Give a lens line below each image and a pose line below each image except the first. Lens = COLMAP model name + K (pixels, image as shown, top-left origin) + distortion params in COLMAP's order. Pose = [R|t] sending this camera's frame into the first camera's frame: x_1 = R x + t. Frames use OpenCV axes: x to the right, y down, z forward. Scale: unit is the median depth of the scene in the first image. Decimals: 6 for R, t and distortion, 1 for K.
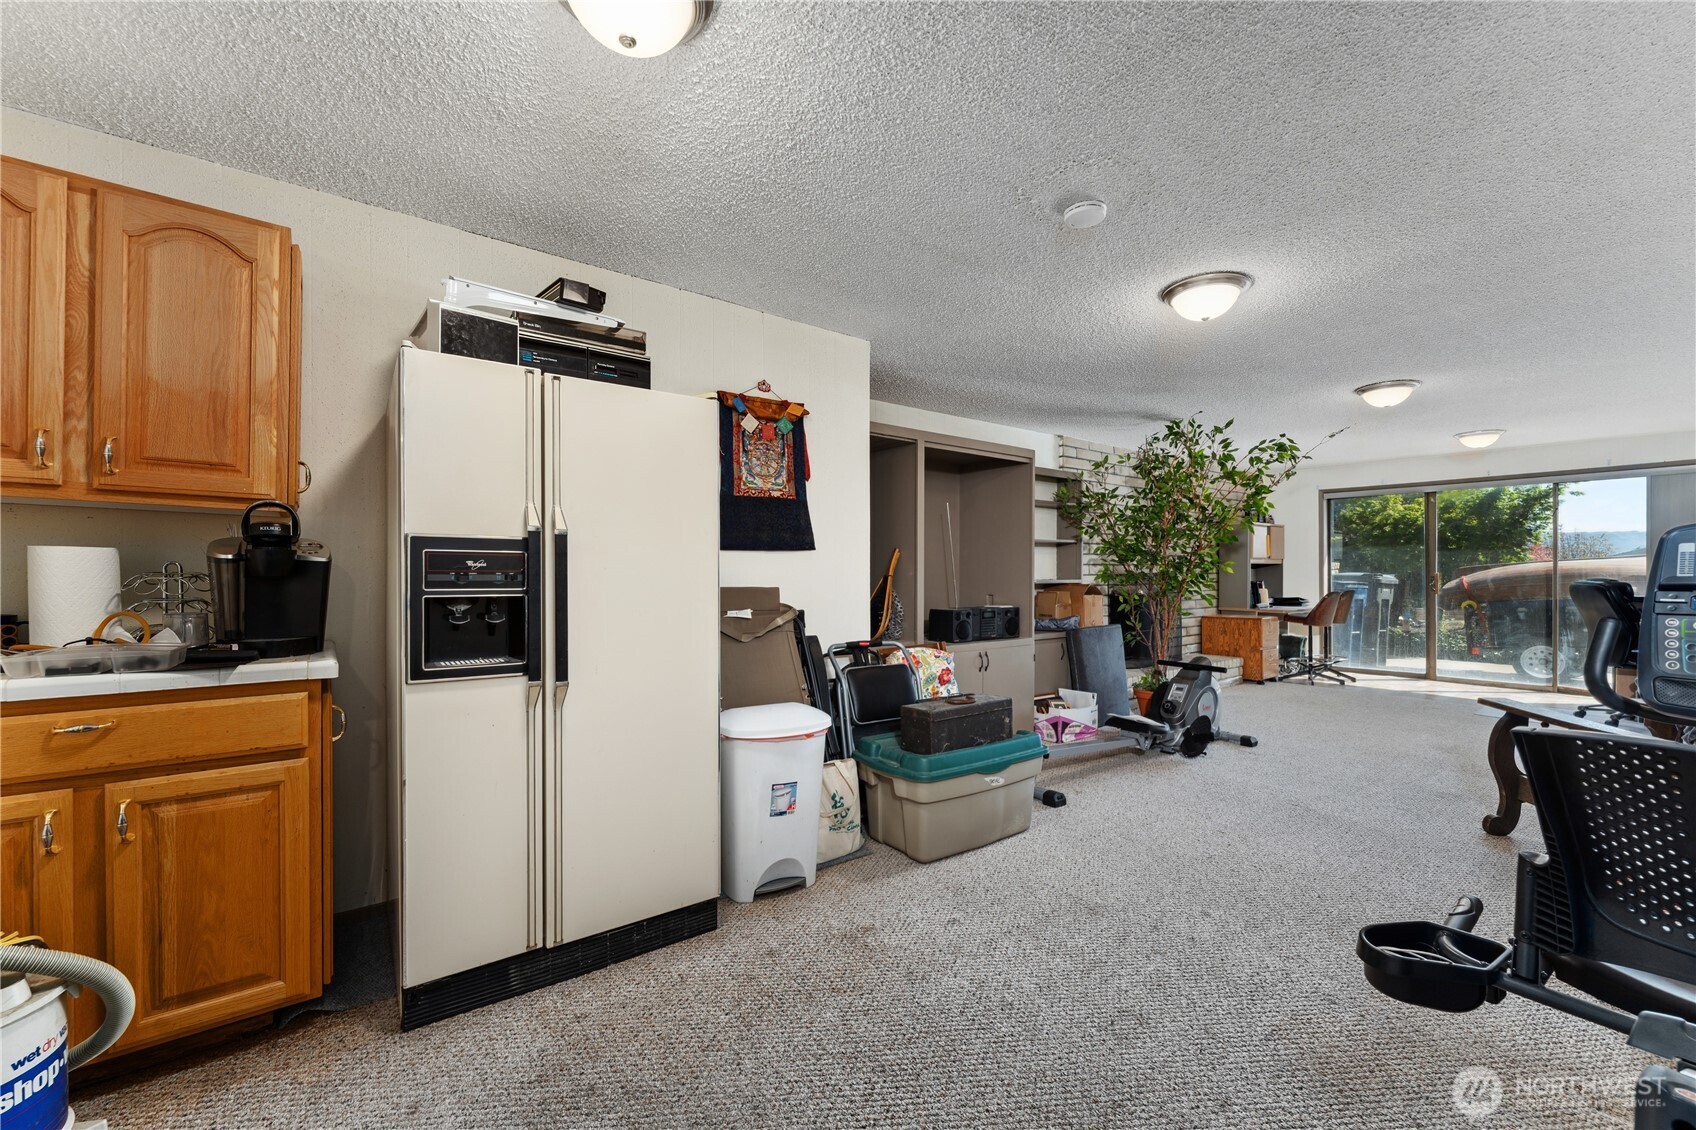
lens RADIAL K [[684.7, 0, 848.0], [0, 684.7, 565.0], [0, 0, 1]] dist [0.000230, 0.000019]
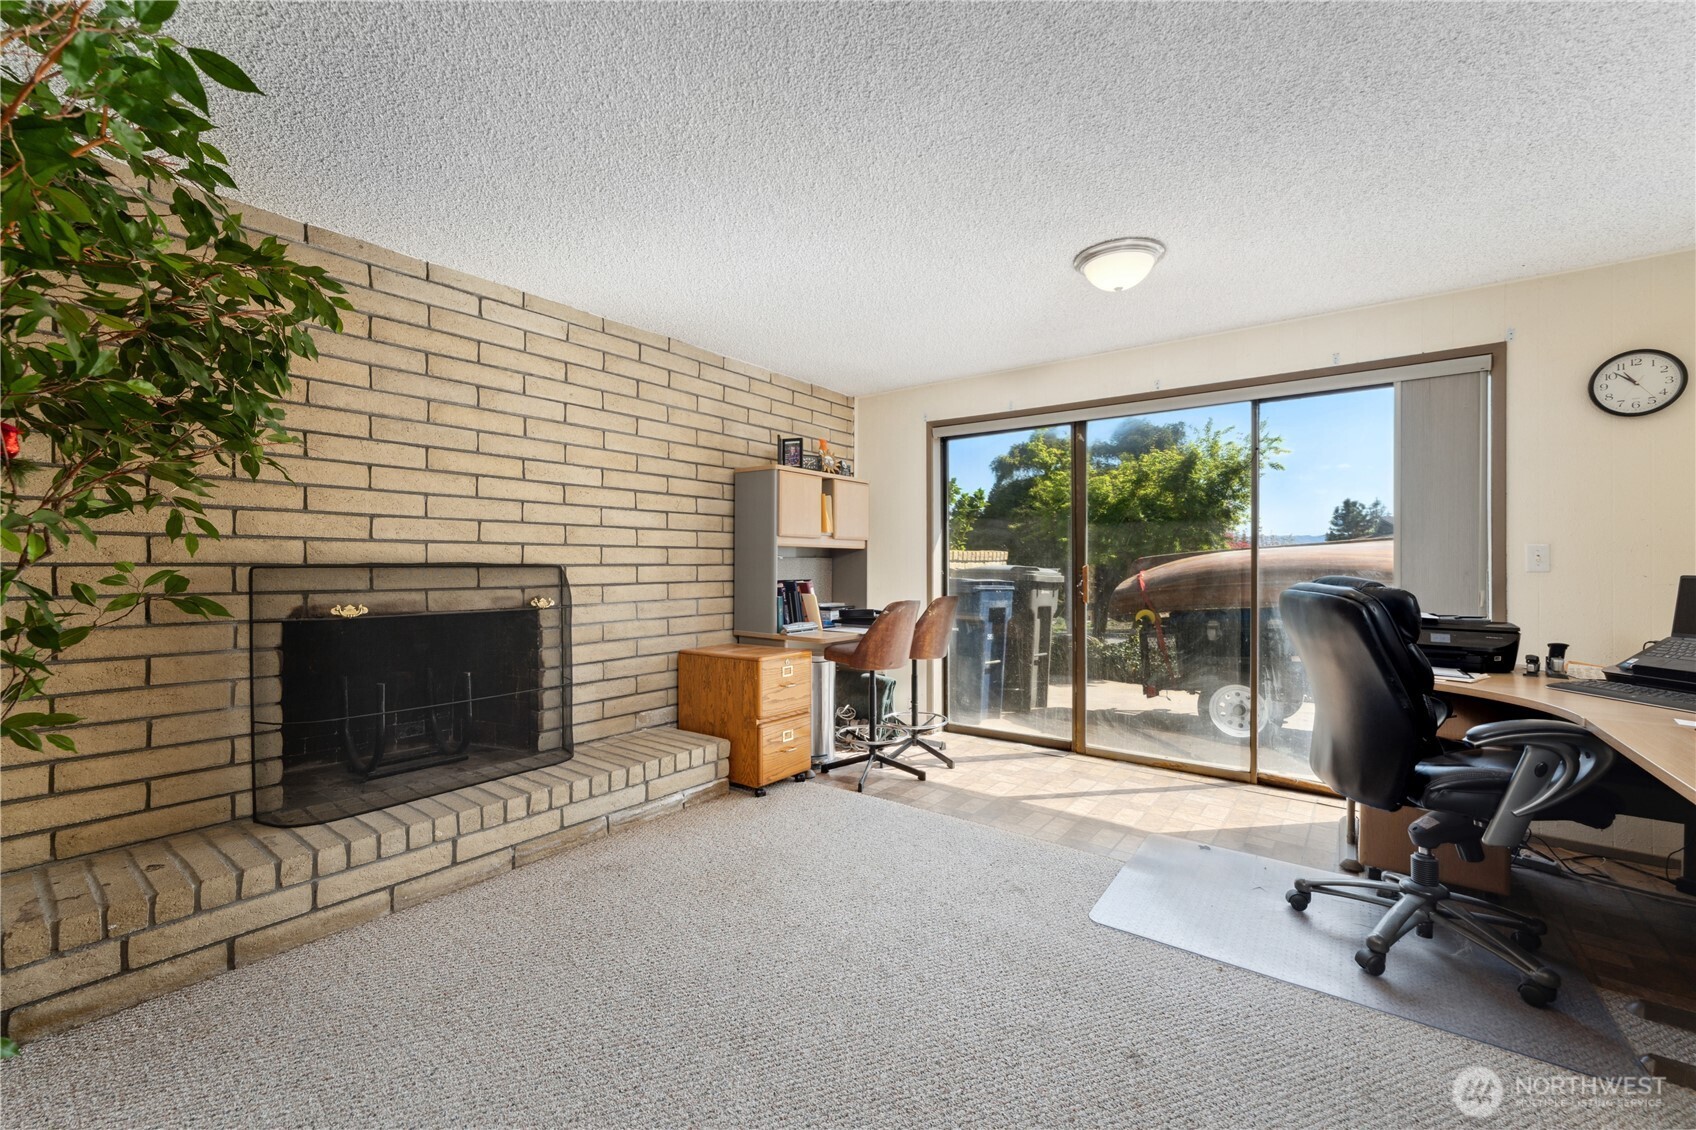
lens RADIAL K [[692.3, 0, 848.0], [0, 692.3, 565.0], [0, 0, 1]] dist [-0.000717, -0.000076]
pose [[0.963816, 0.002522, 0.266557, 0.456256], [-0.003426, 0.999990, 0.002925, 0.009709], [-0.266547, -0.003732, 0.963815, 0.441143]]
